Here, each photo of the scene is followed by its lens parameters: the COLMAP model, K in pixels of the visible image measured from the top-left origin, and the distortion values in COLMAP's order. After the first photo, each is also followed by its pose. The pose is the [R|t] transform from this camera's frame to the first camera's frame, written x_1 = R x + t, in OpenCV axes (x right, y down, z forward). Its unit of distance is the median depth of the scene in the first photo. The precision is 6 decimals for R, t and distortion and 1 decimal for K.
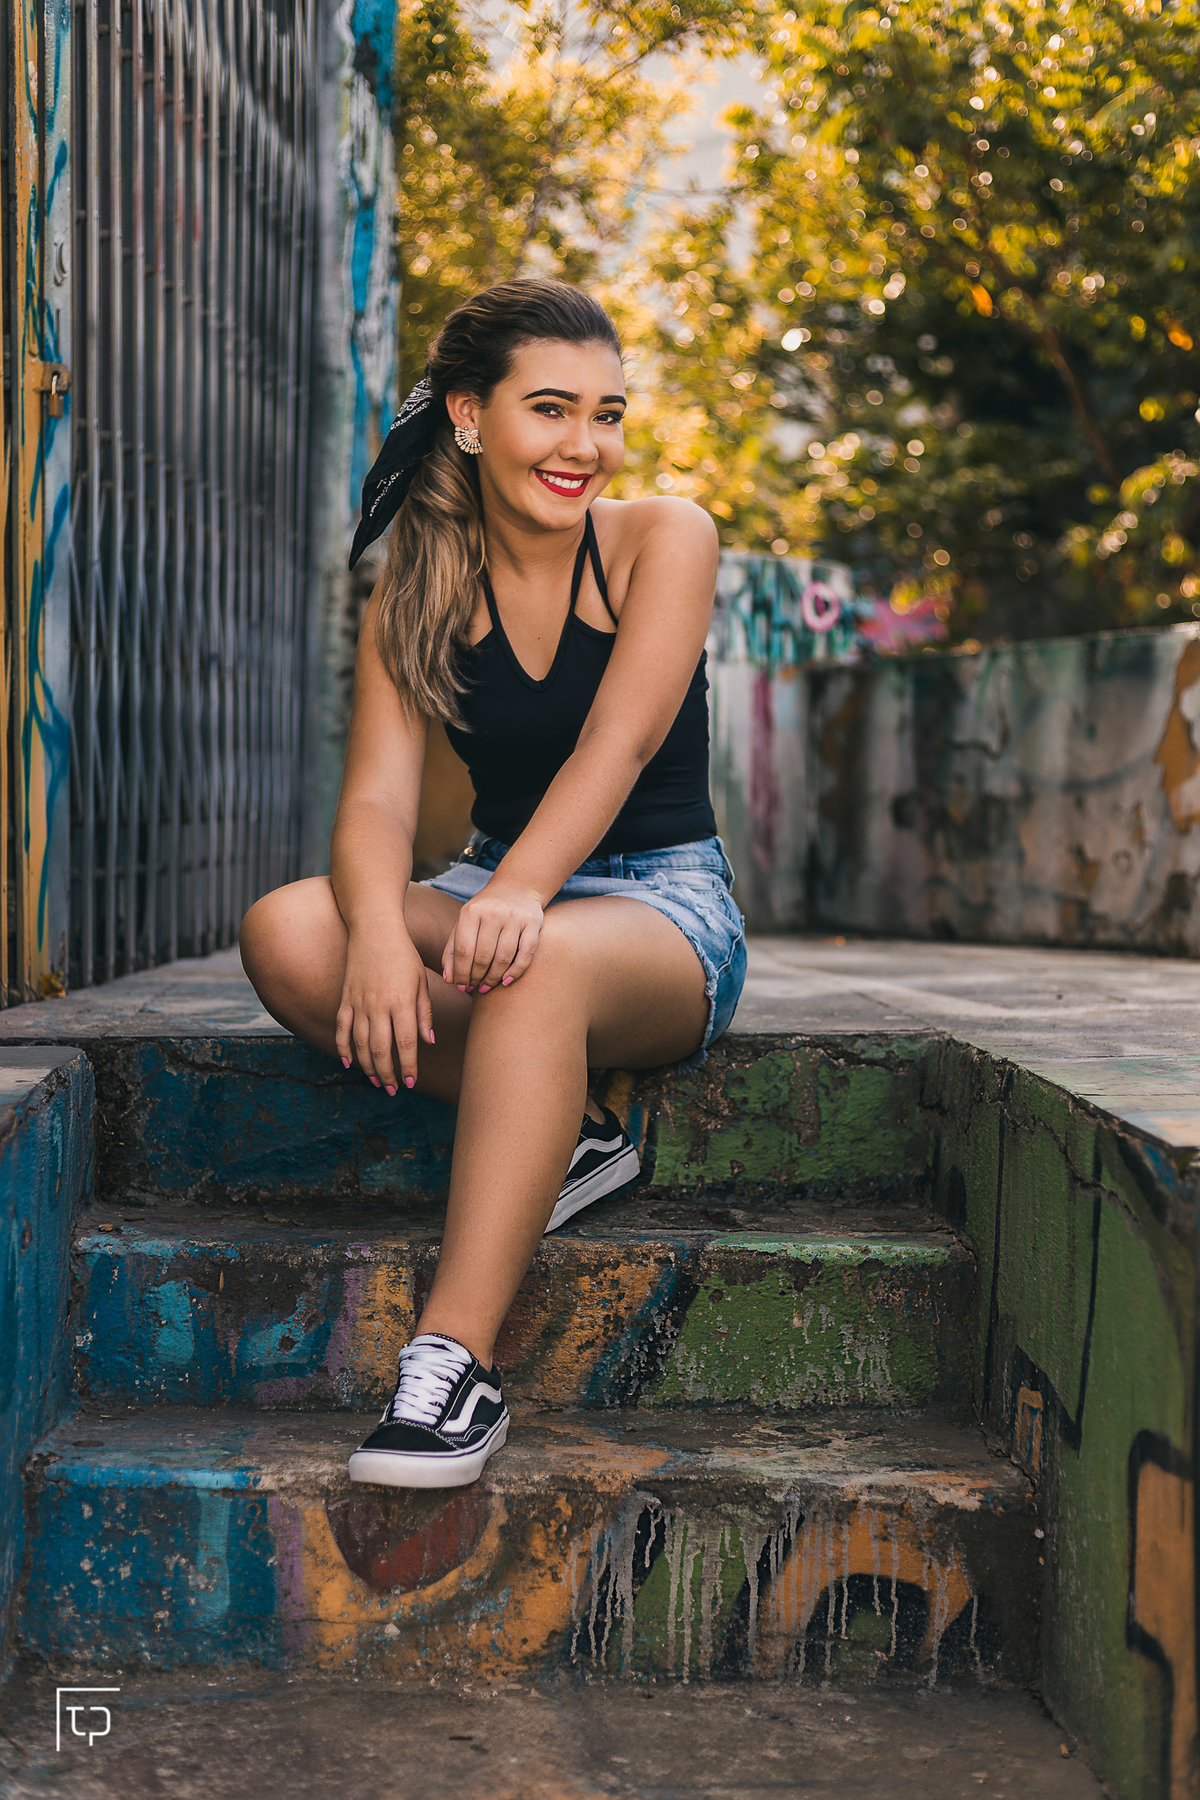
lens RADIAL K [[2639.9, 0, 603.6], [0, 2639.9, 882.7], [0, 0, 1]] dist [0.001517, 0.000000]
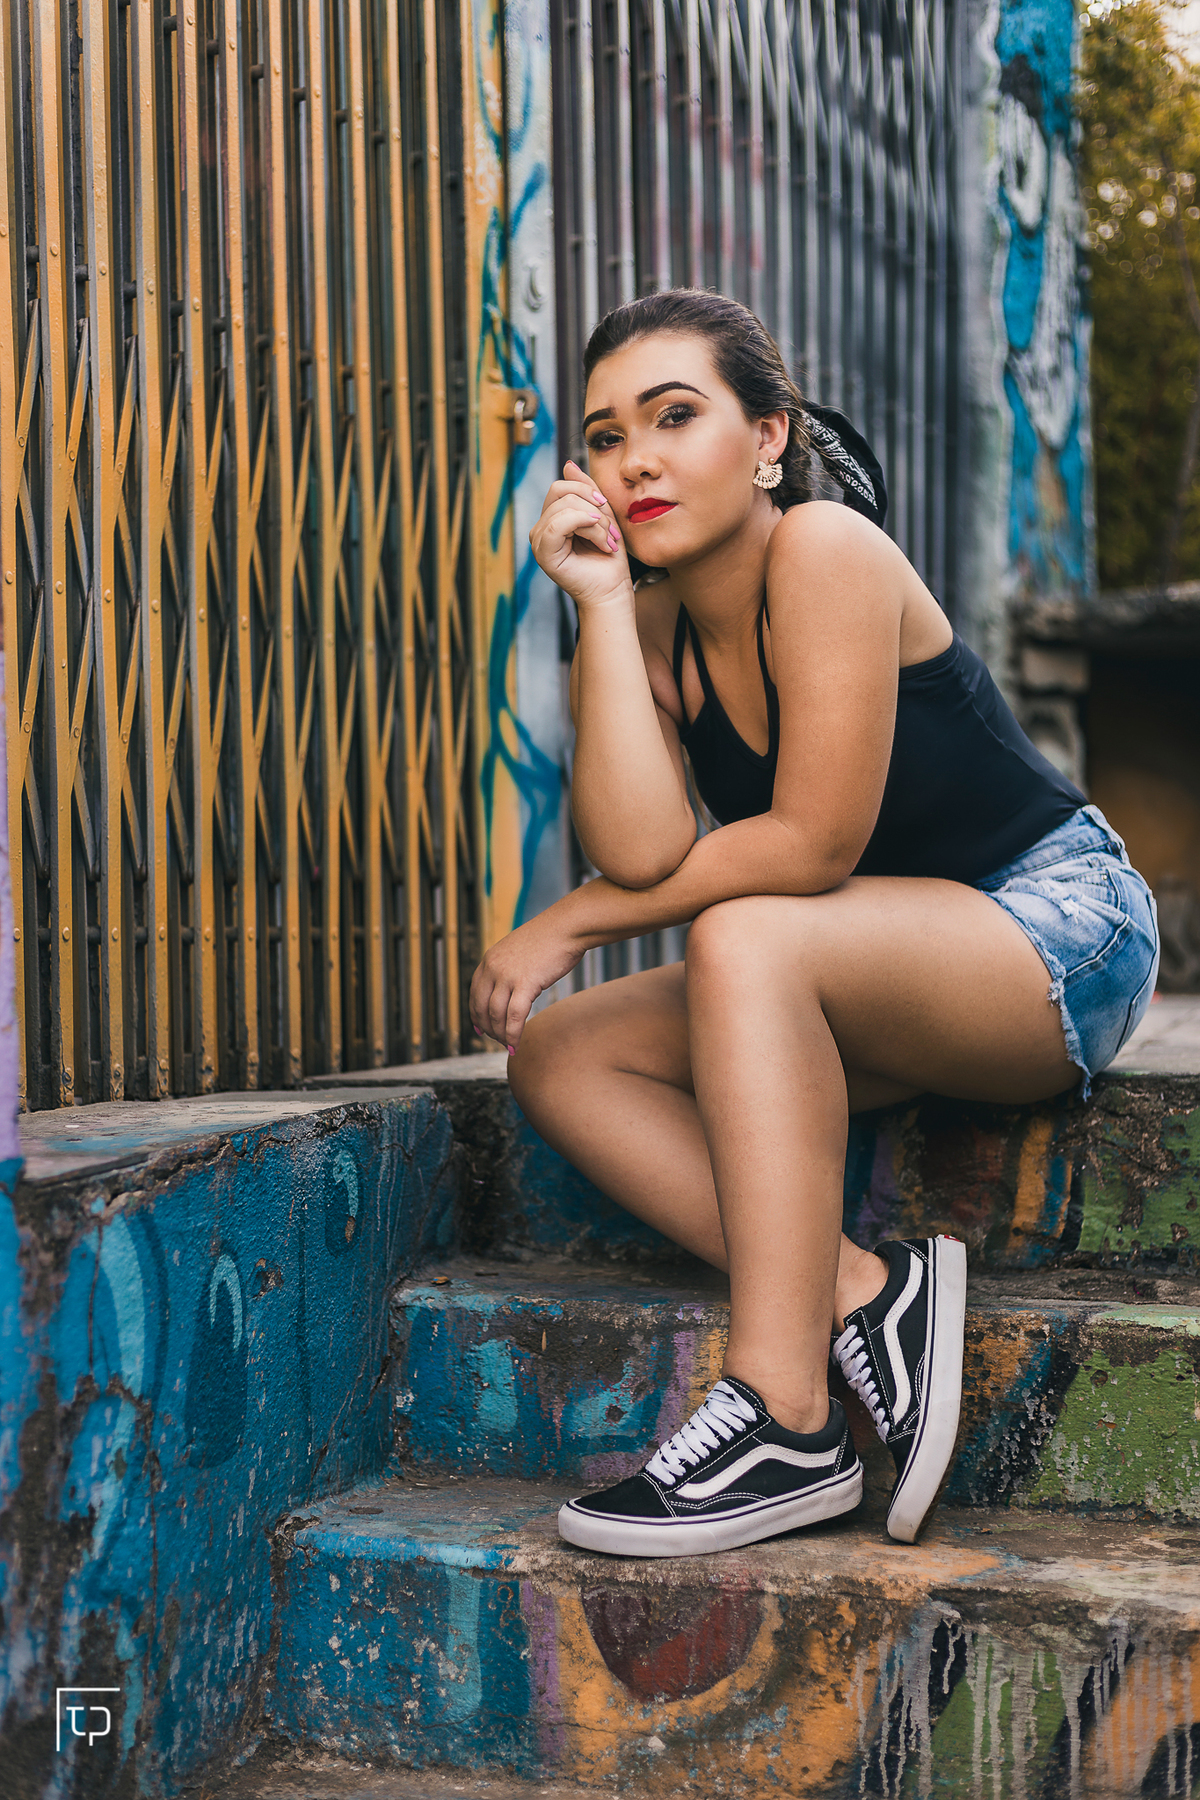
lens RADIAL K [[2639.9, 0, 589.3], [0, 2639.9, 890.4], [0, 0, 1]] dist [0.001517, 0.000000]
pose [[0.936313, -0.028620, -0.349999, 0.191087], [0.014405, 0.998965, -0.043150, 0.035642], [0.350872, 0.035360, 0.935756, 0.152125]]
